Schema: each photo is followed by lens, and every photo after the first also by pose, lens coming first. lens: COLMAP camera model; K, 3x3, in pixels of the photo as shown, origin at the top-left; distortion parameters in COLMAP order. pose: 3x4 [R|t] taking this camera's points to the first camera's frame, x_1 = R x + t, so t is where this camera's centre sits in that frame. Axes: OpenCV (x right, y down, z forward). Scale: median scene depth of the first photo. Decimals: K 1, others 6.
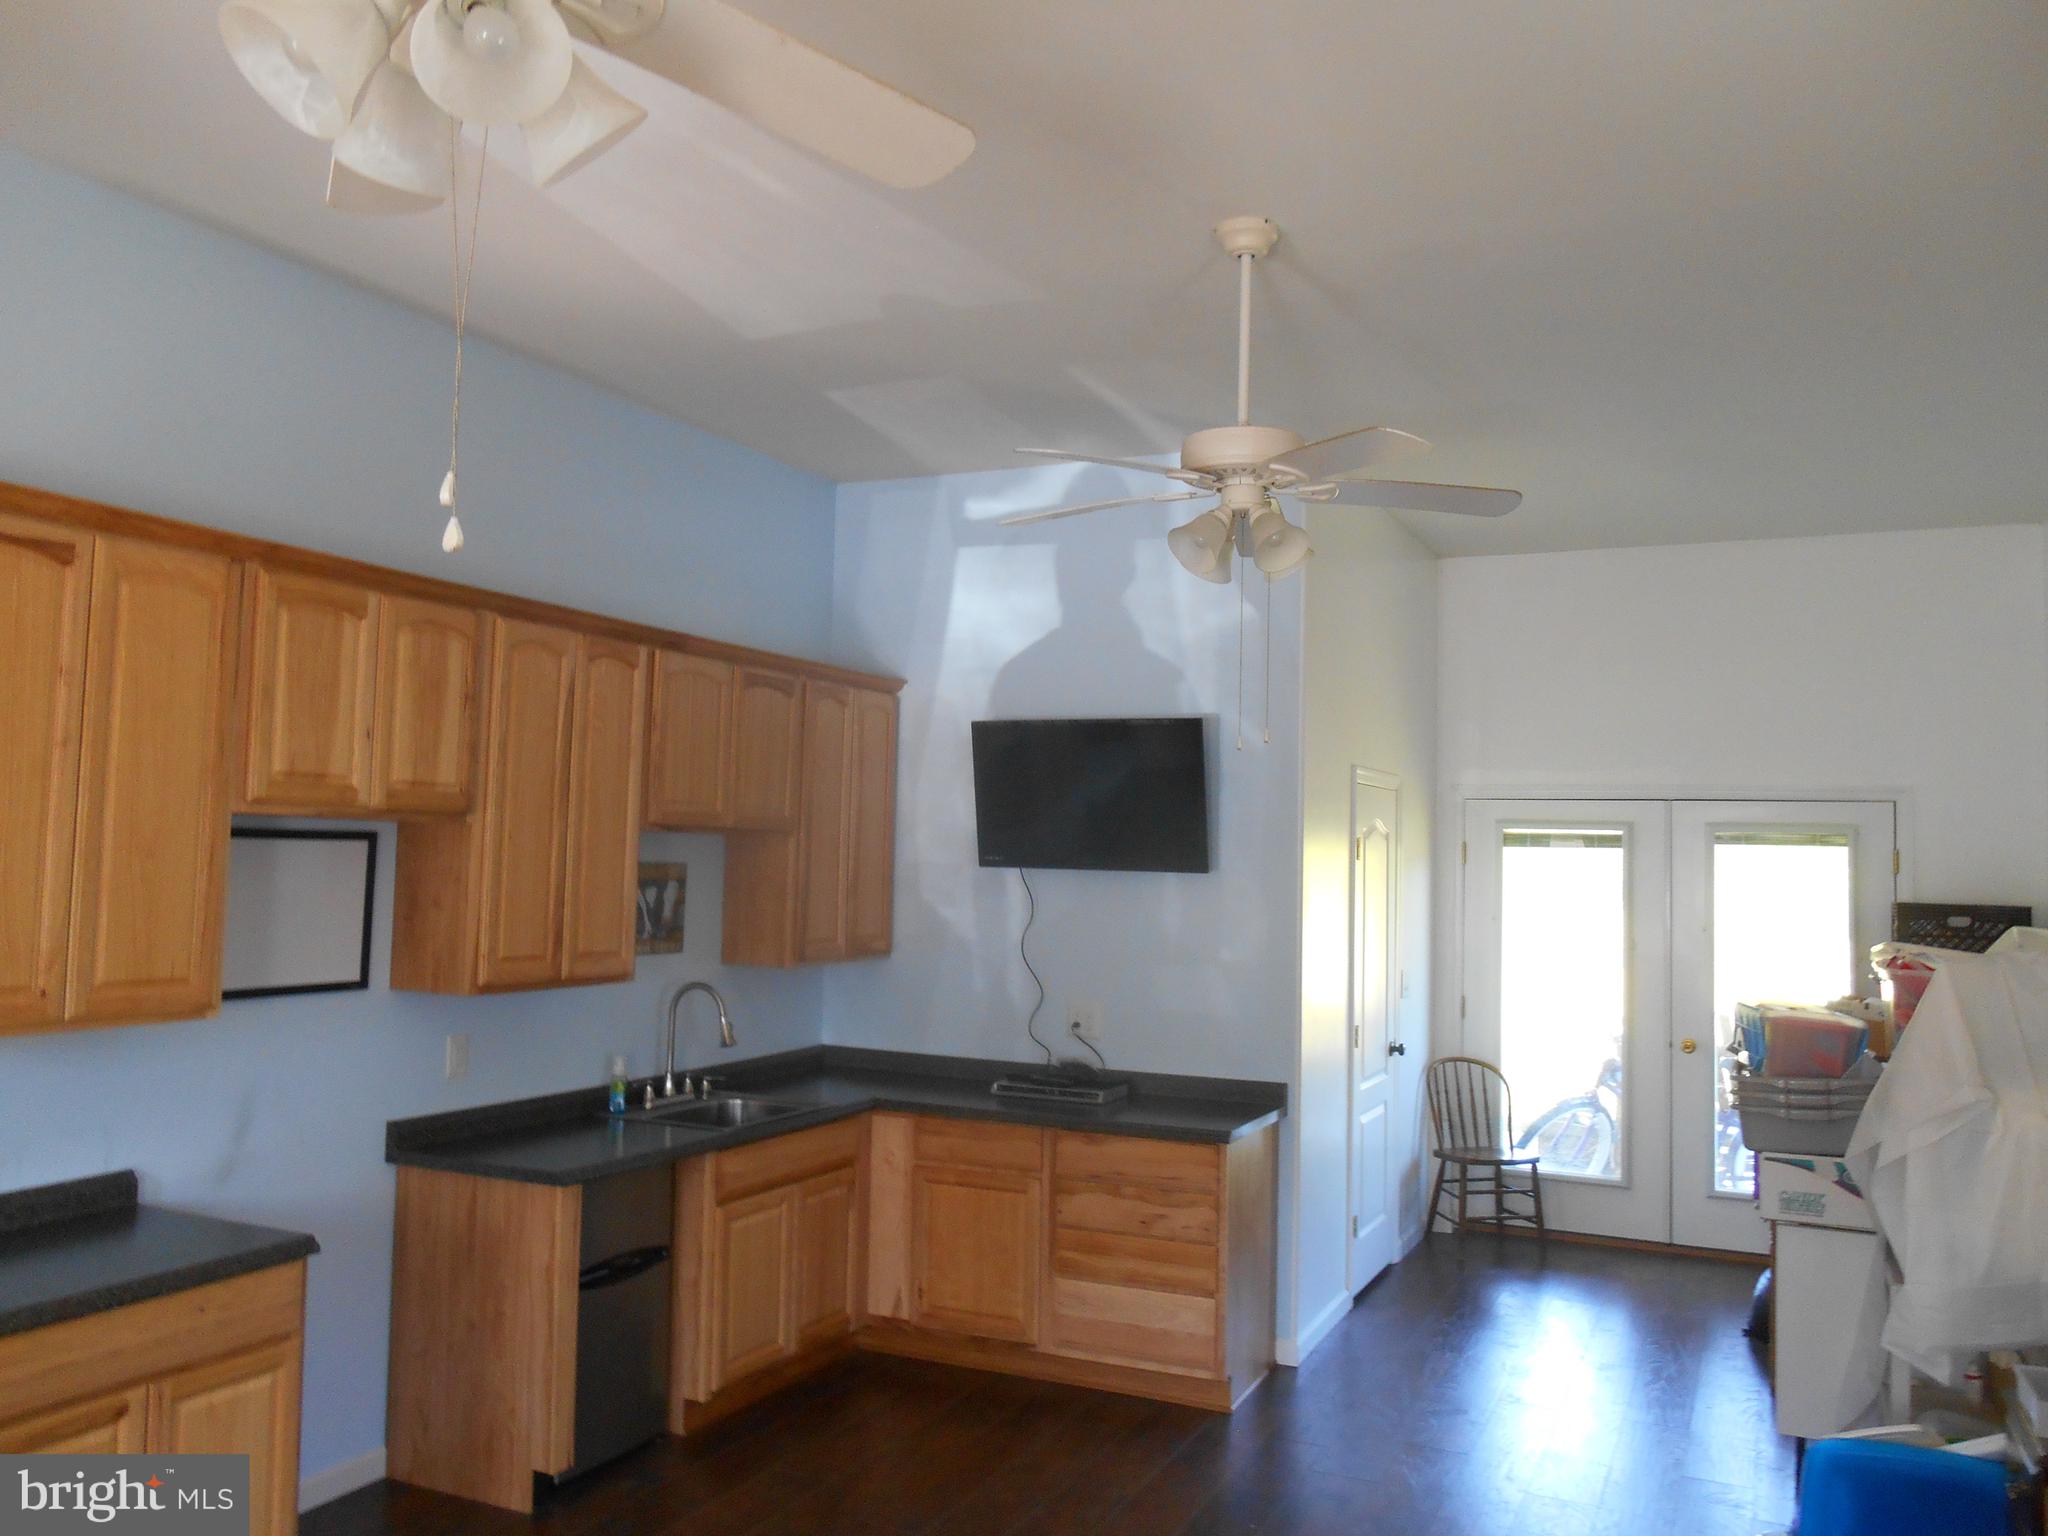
lens RADIAL K [[1582.9, 0, 1035.3], [0, 1582.9, 767.7], [0, 0, 1]] dist [-0.031311, 0.019120]
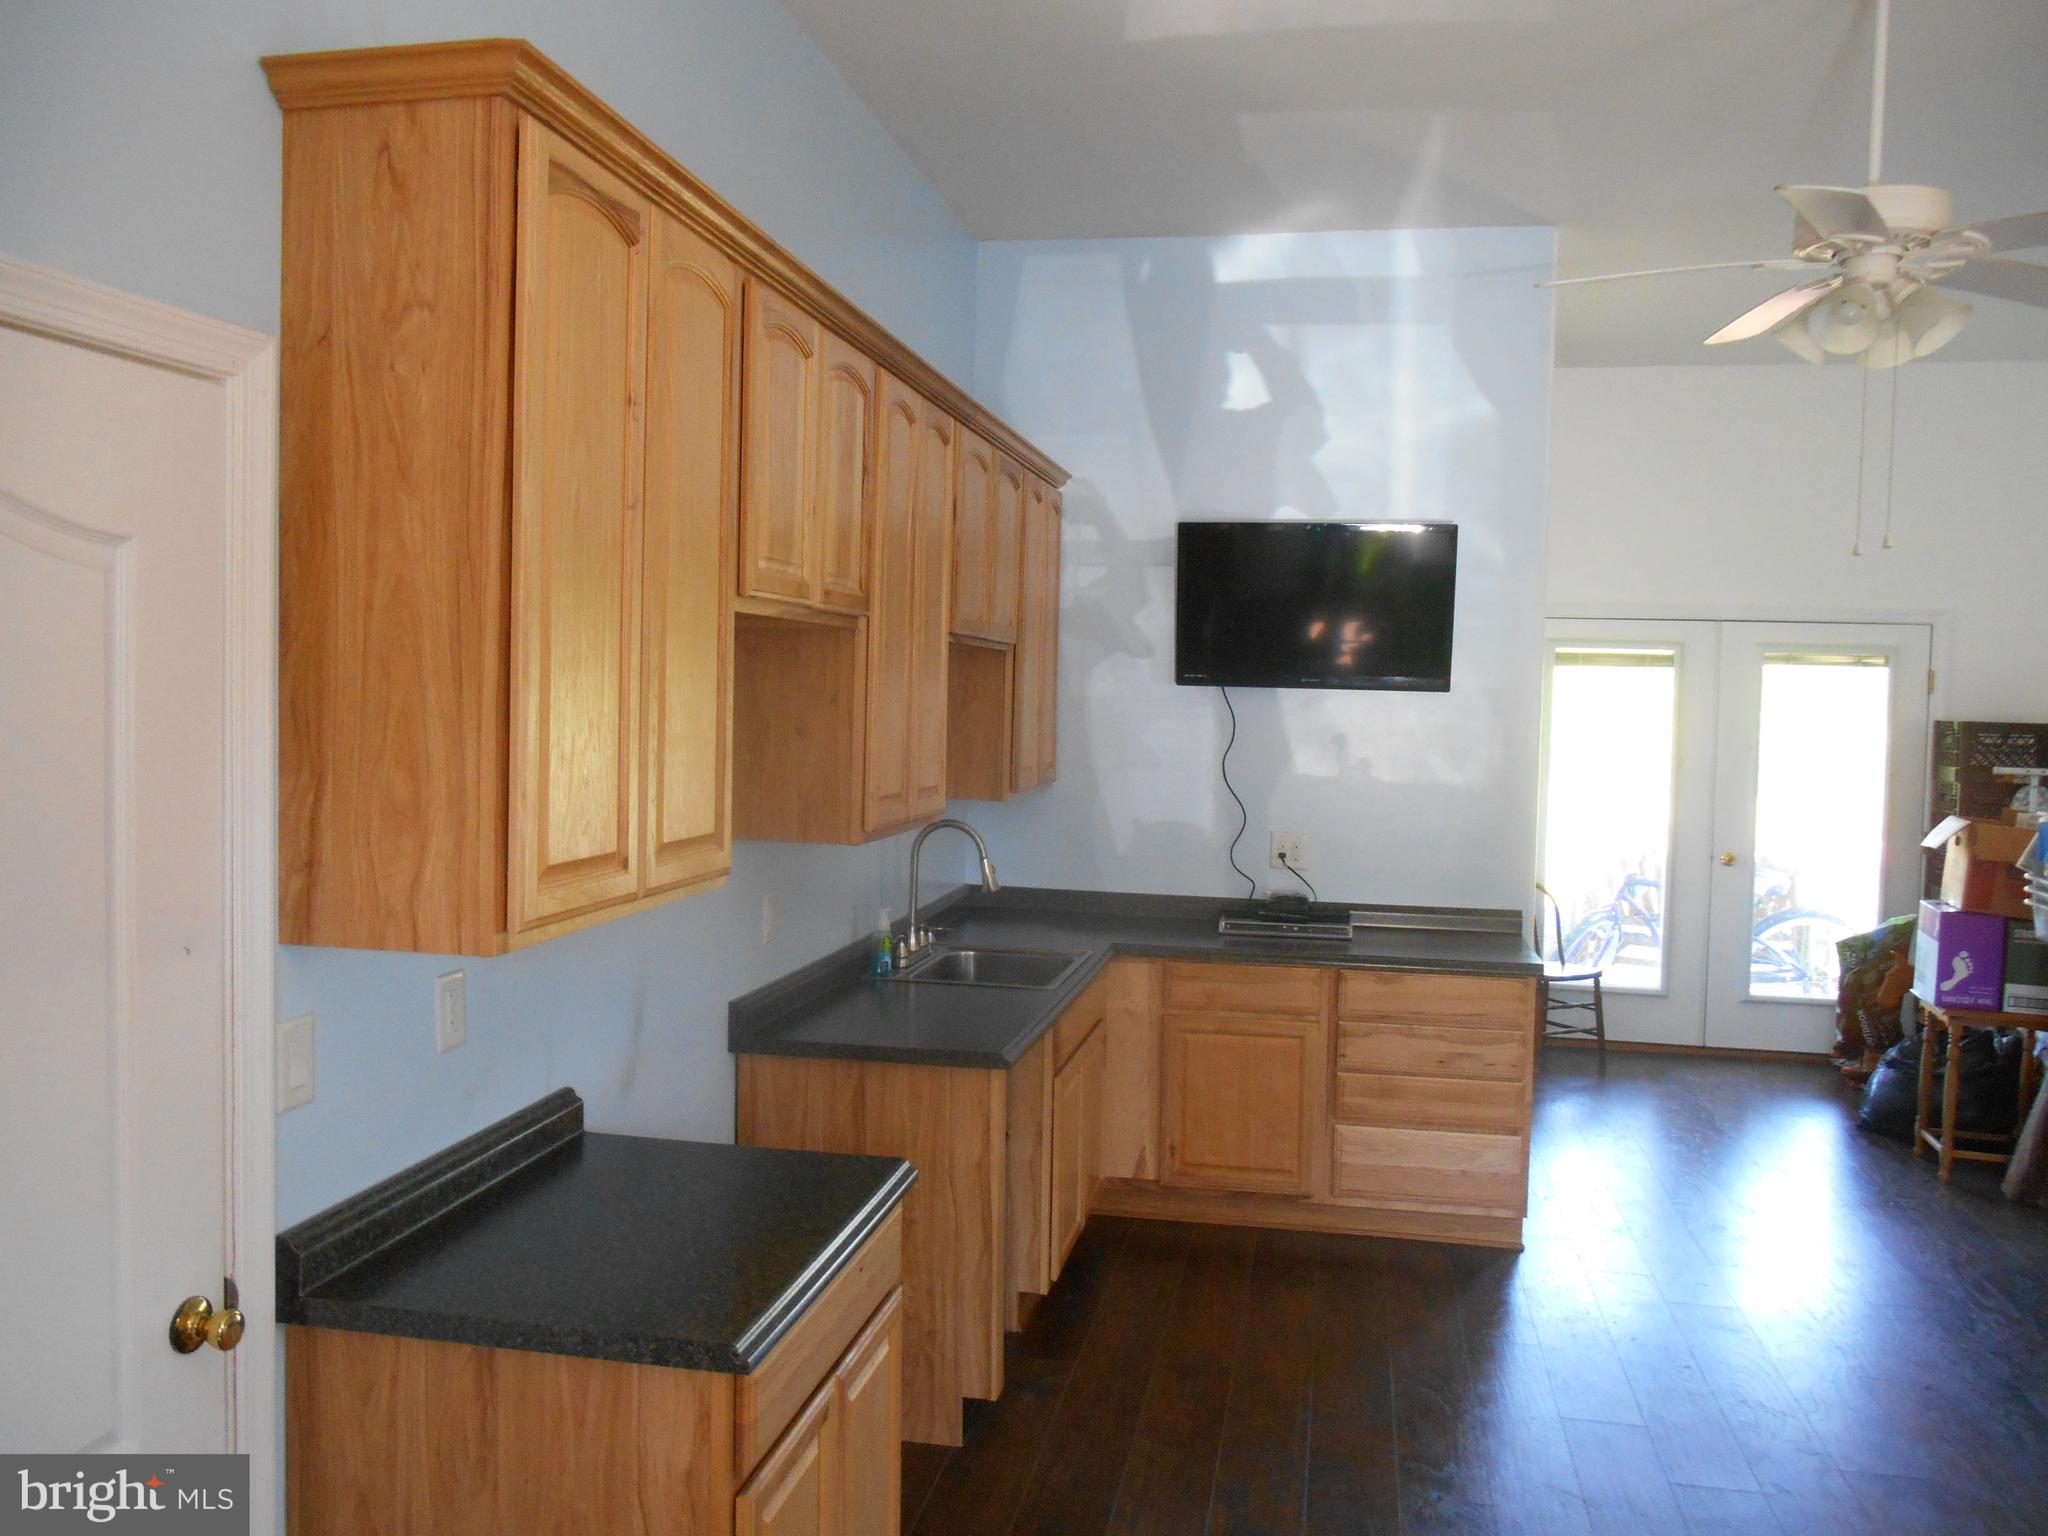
lens RADIAL K [[1582.9, 0, 1021.1], [0, 1582.9, 771.1], [0, 0, 1]] dist [-0.031311, 0.019120]
pose [[0.969375, -0.012230, 0.245282, -0.363006], [-0.016307, 0.993350, 0.113975, 0.010852], [-0.245045, -0.114484, 0.962729, 0.156938]]
